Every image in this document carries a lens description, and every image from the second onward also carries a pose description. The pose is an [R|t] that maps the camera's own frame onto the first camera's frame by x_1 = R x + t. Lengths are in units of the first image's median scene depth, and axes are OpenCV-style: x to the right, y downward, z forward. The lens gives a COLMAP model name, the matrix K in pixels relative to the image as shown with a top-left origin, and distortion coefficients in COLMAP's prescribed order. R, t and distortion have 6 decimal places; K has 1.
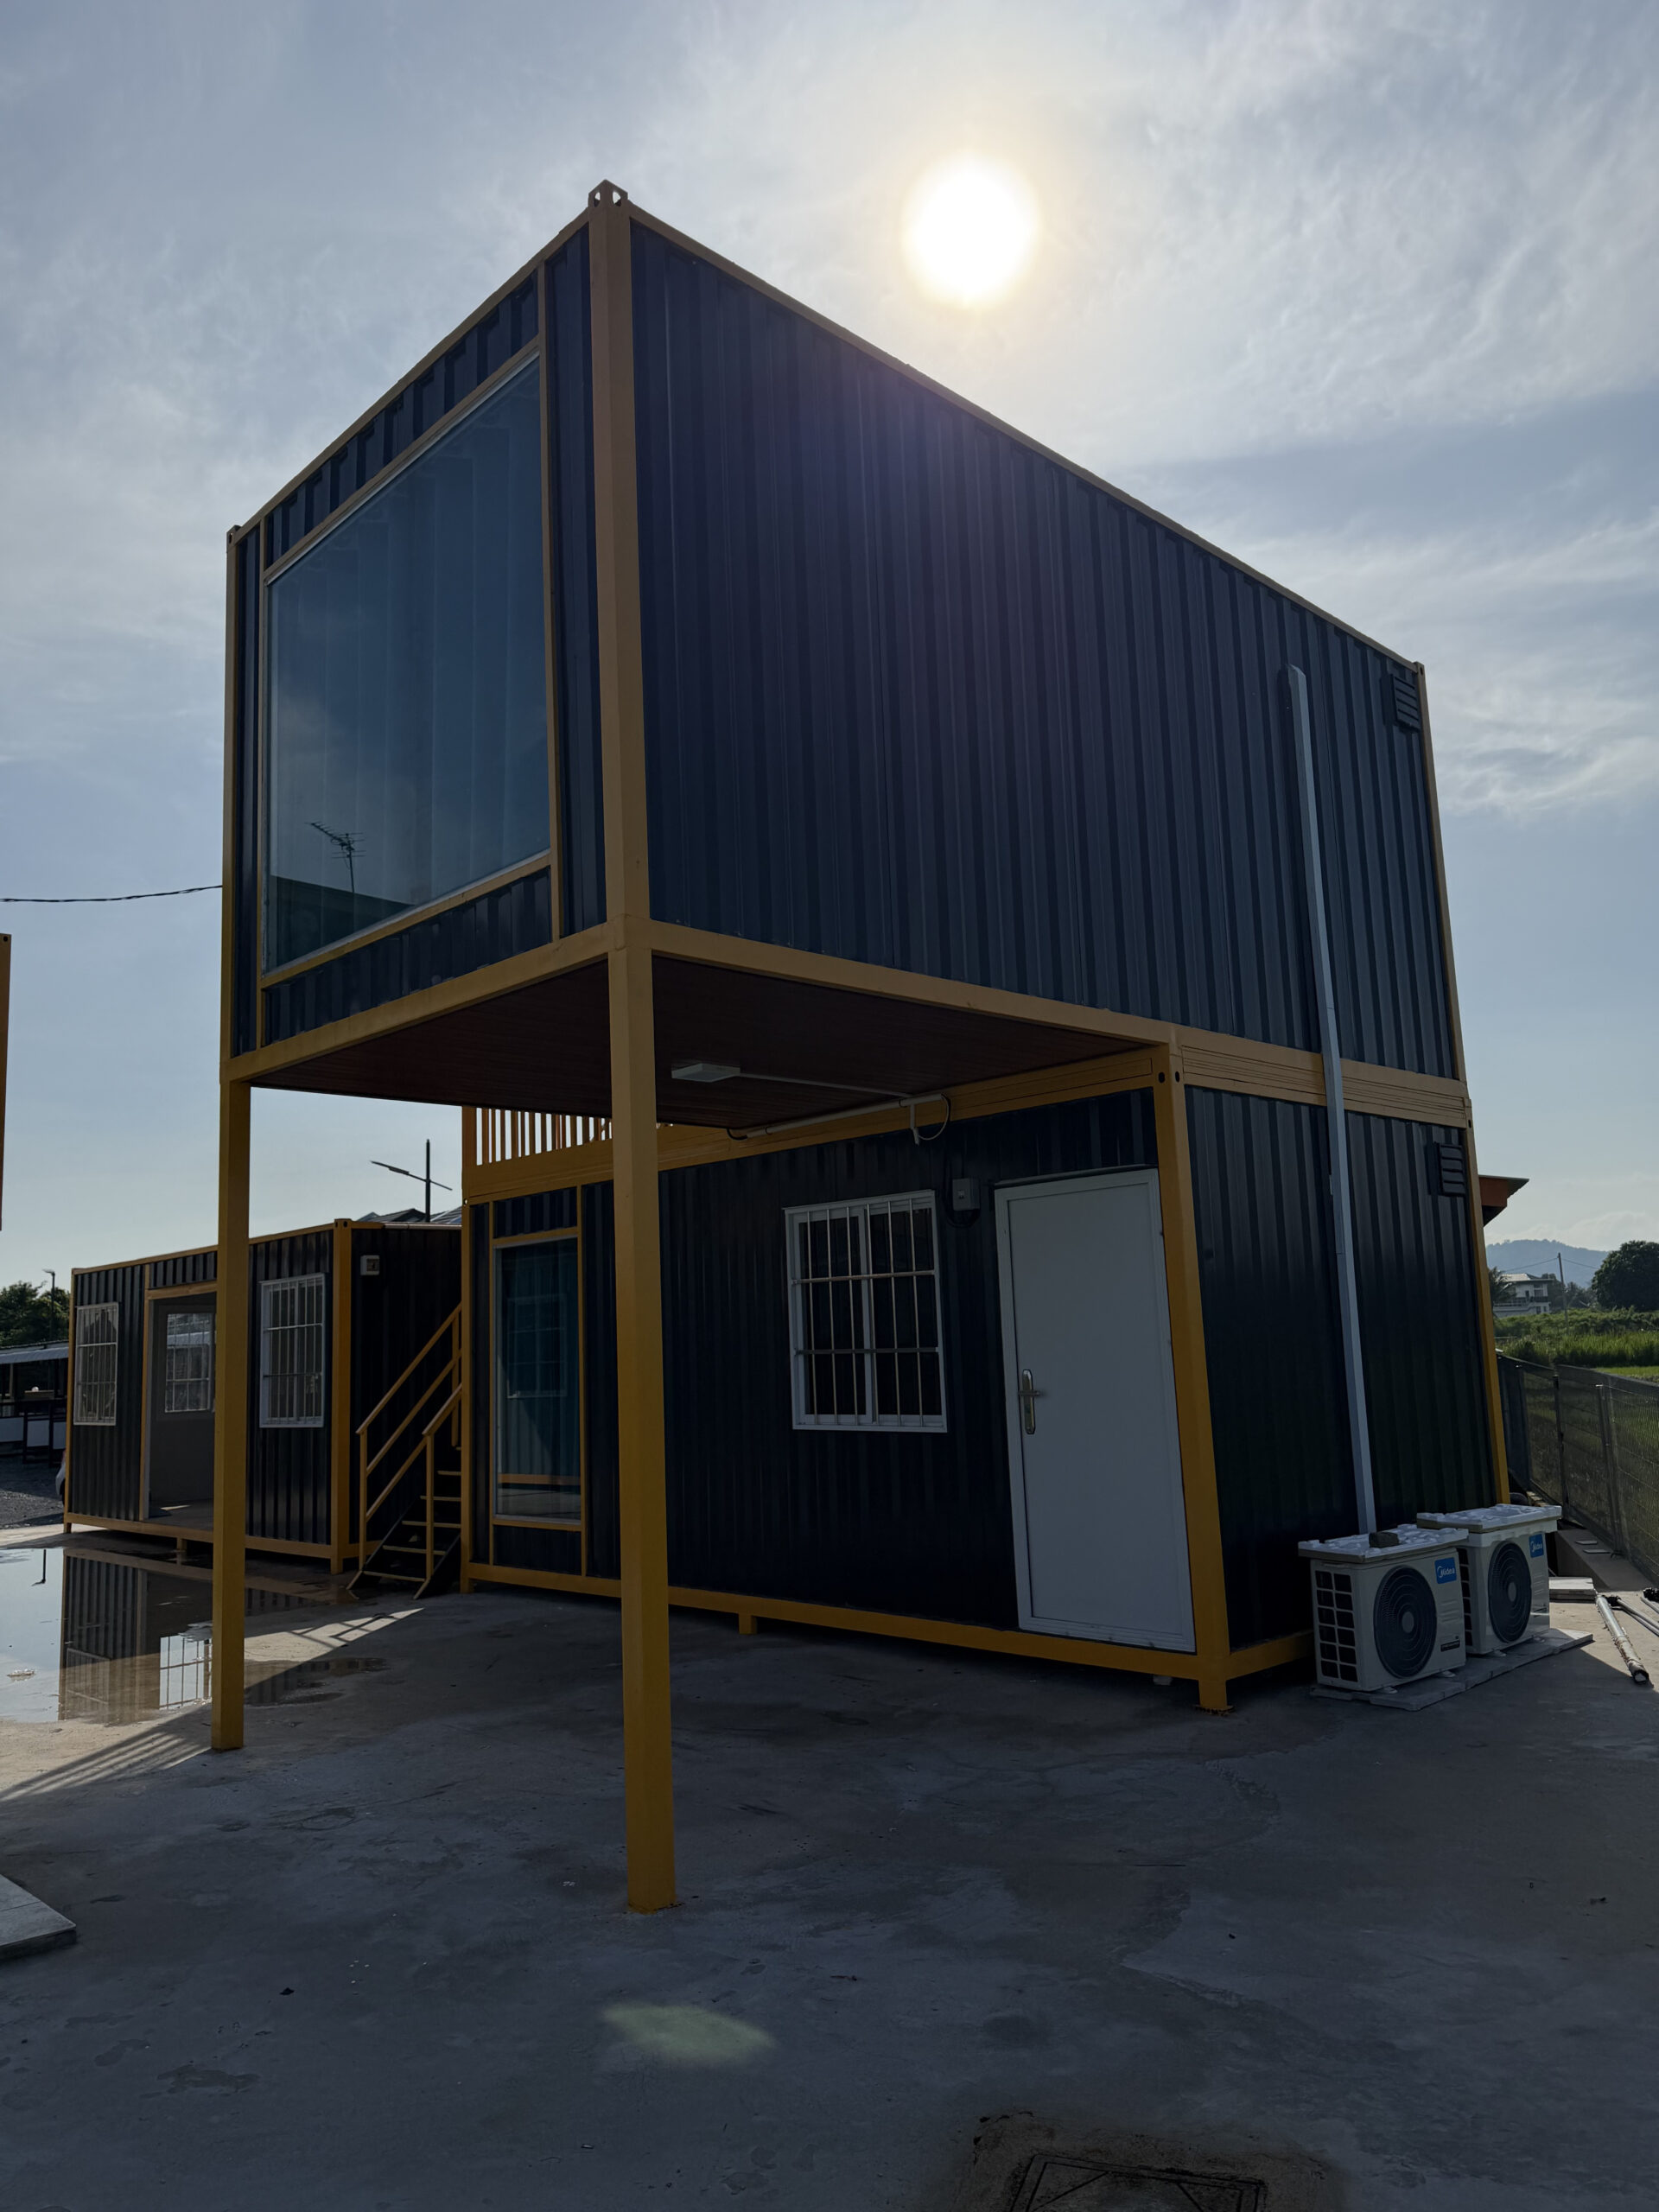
lens RADIAL K [[1551.8, 0, 829.5], [0, 1551.8, 1106.0], [0, 0, 1]] dist [0.118237, -0.129647]
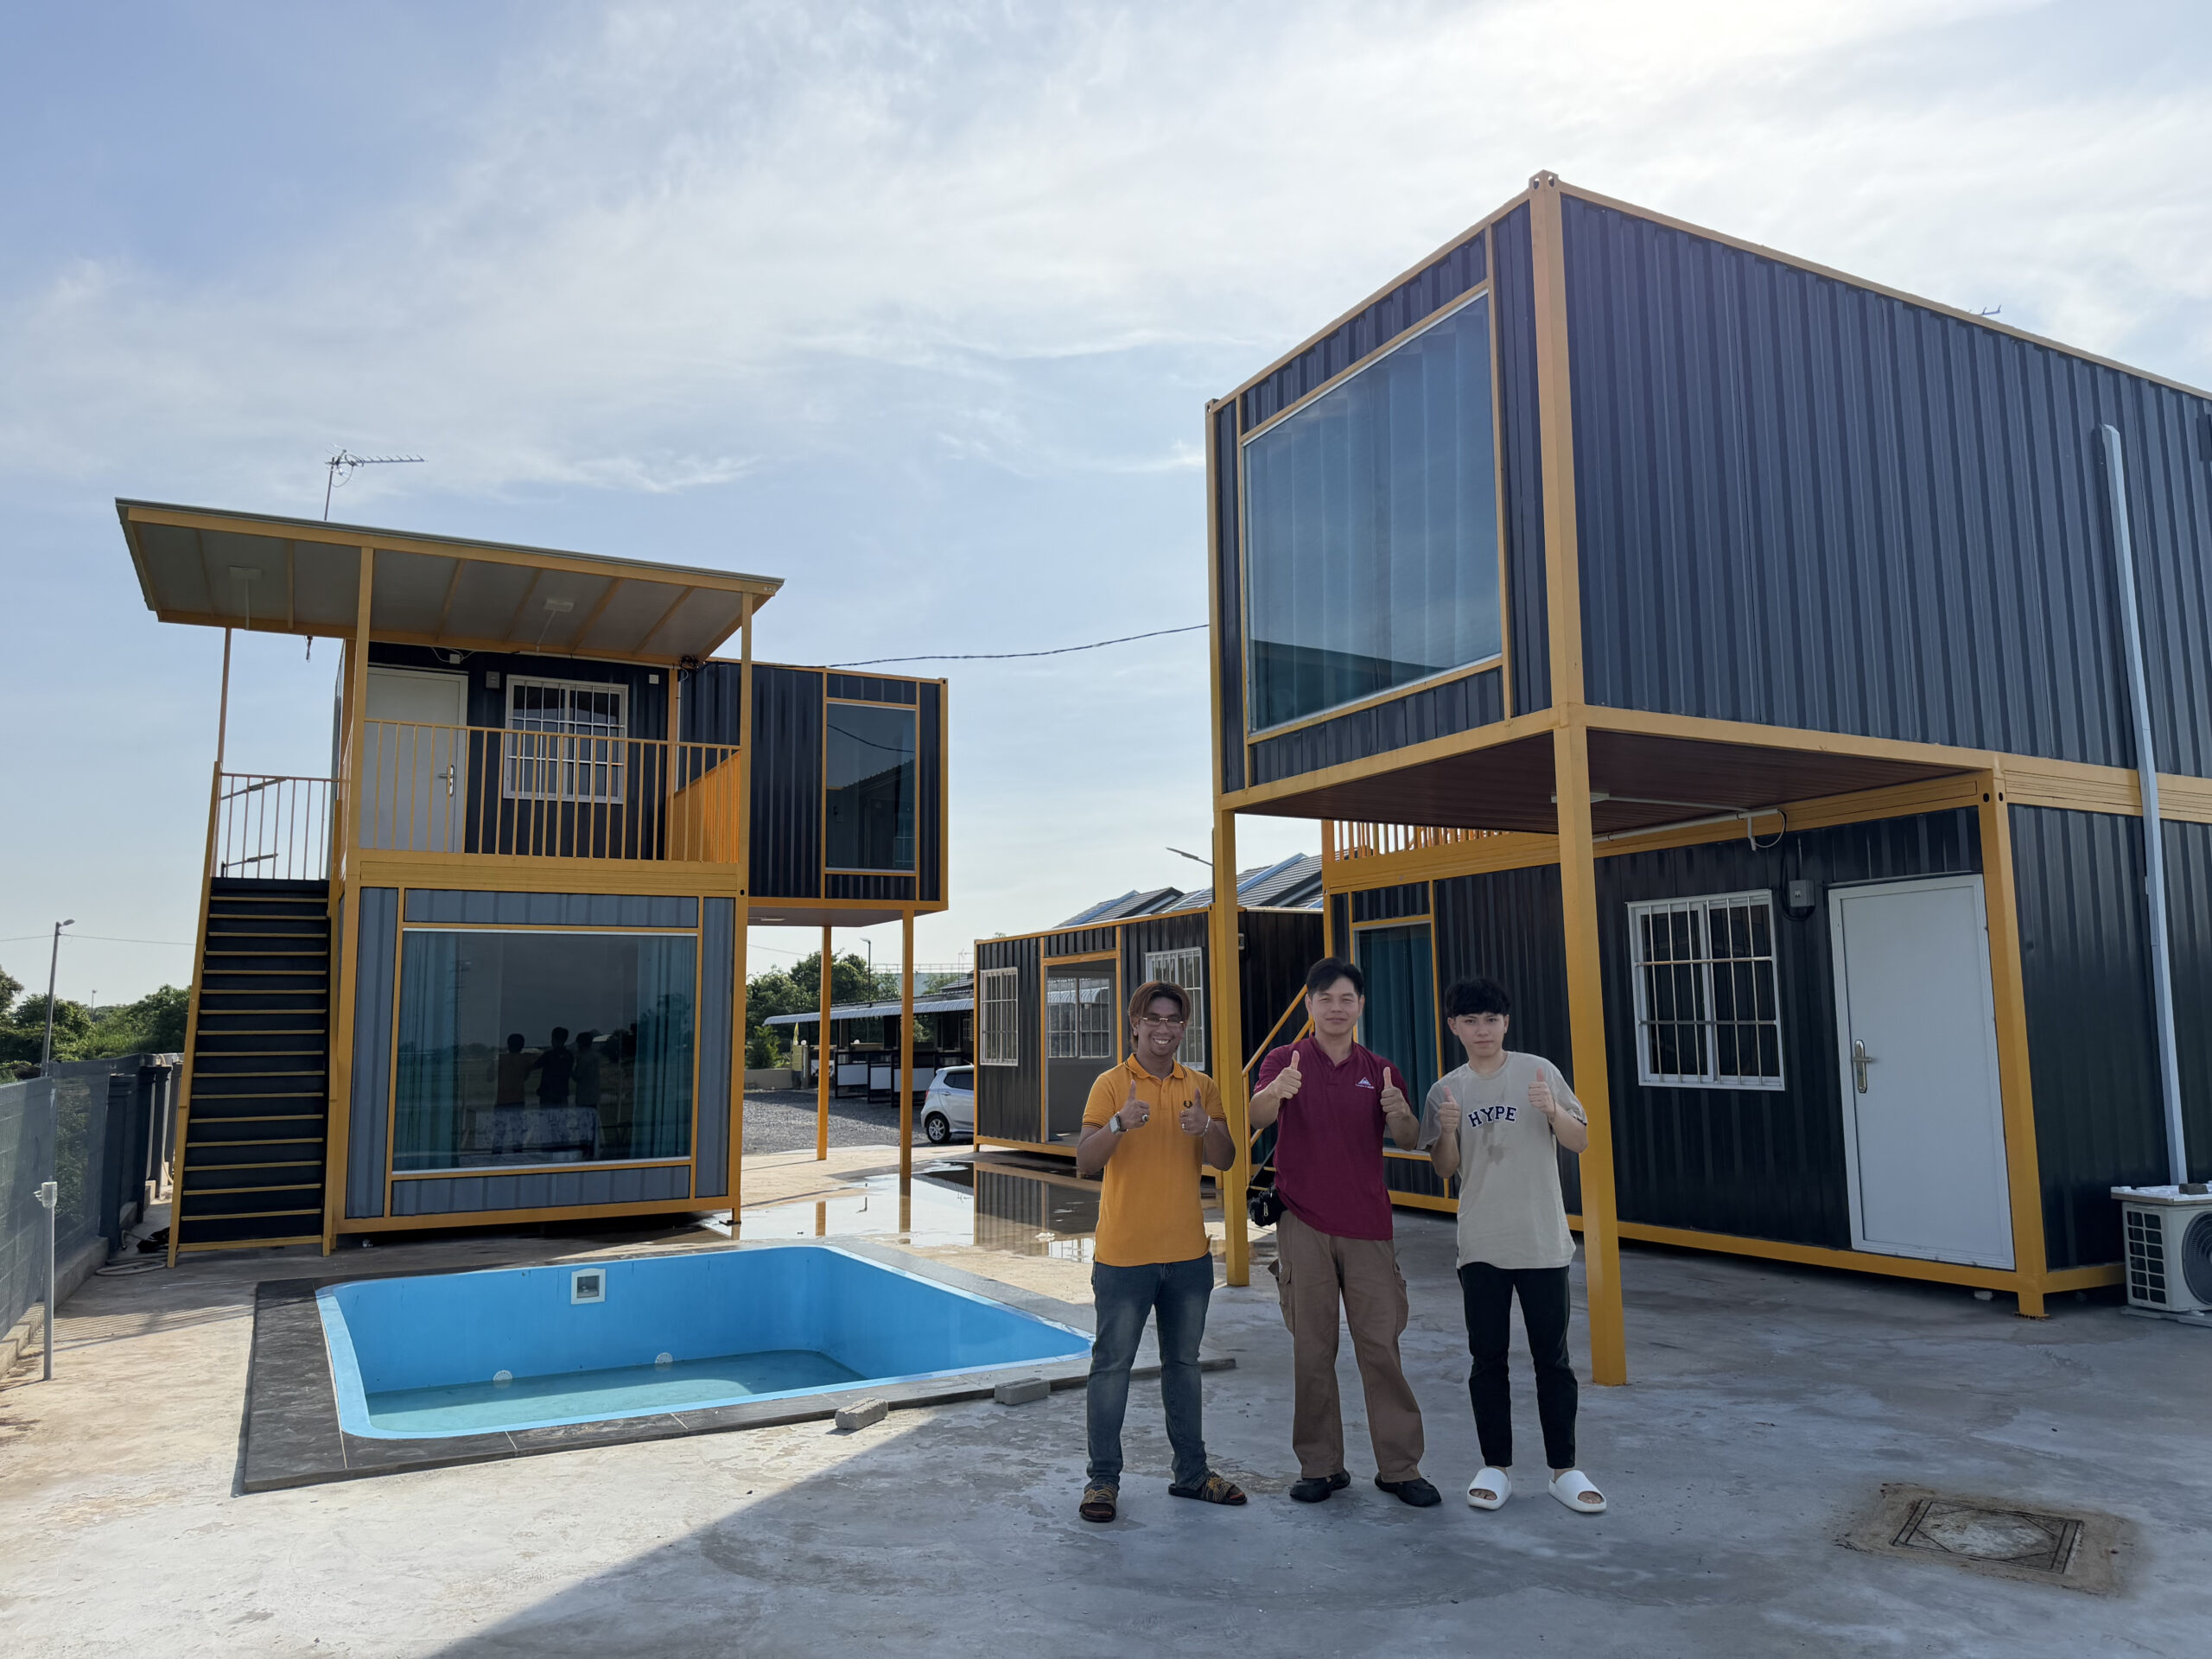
lens RADIAL K [[1566.5, 0, 1106.0], [0, 1566.5, 829.5], [0, 0, 1]] dist [0.040148, -0.048279]
pose [[0.961552, -0.007381, -0.274522, -0.097528], [0.015868, 0.999462, 0.028706, -0.037516], [0.274162, -0.031959, 0.961152, -0.326686]]
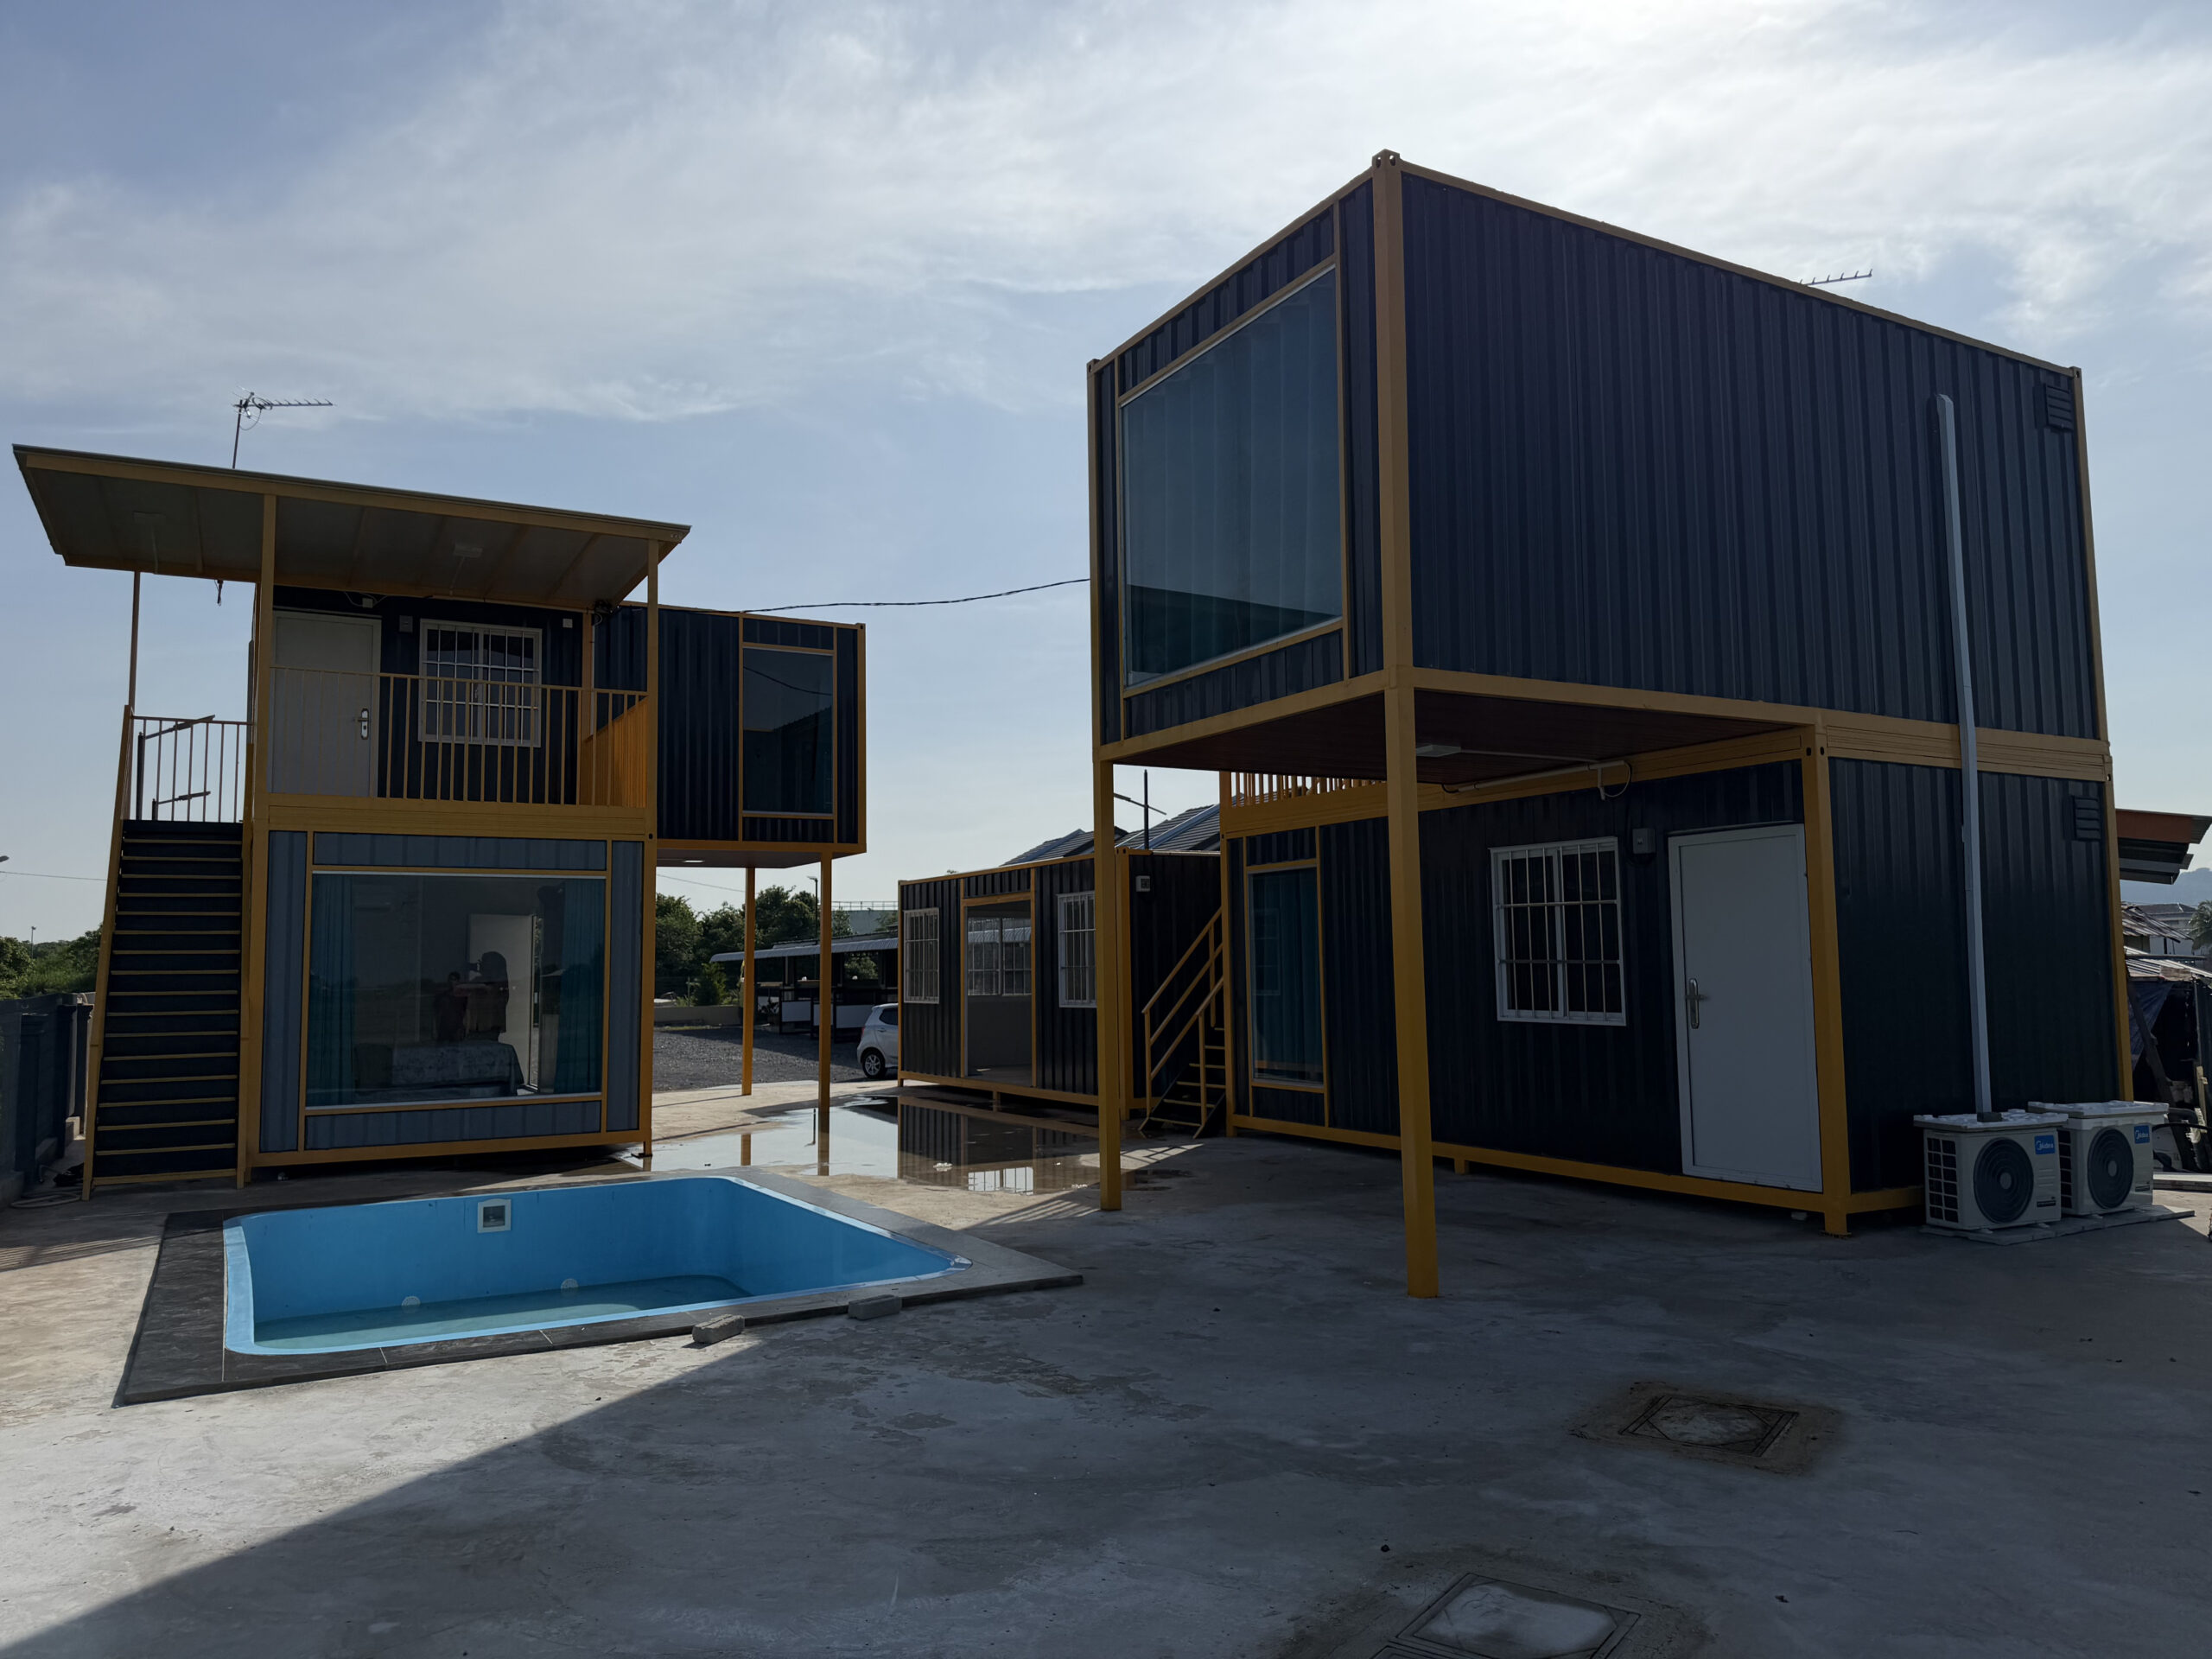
lens RADIAL K [[1561.7, 0, 1106.1], [0, 1561.7, 832.6], [0, 0, 1]] dist [0.045186, -0.049955]
pose [[0.968682, 0.005544, -0.248241, -0.019789], [0.012509, 0.997392, 0.071089, -0.048477], [0.247988, -0.071968, 0.966086, -0.358394]]
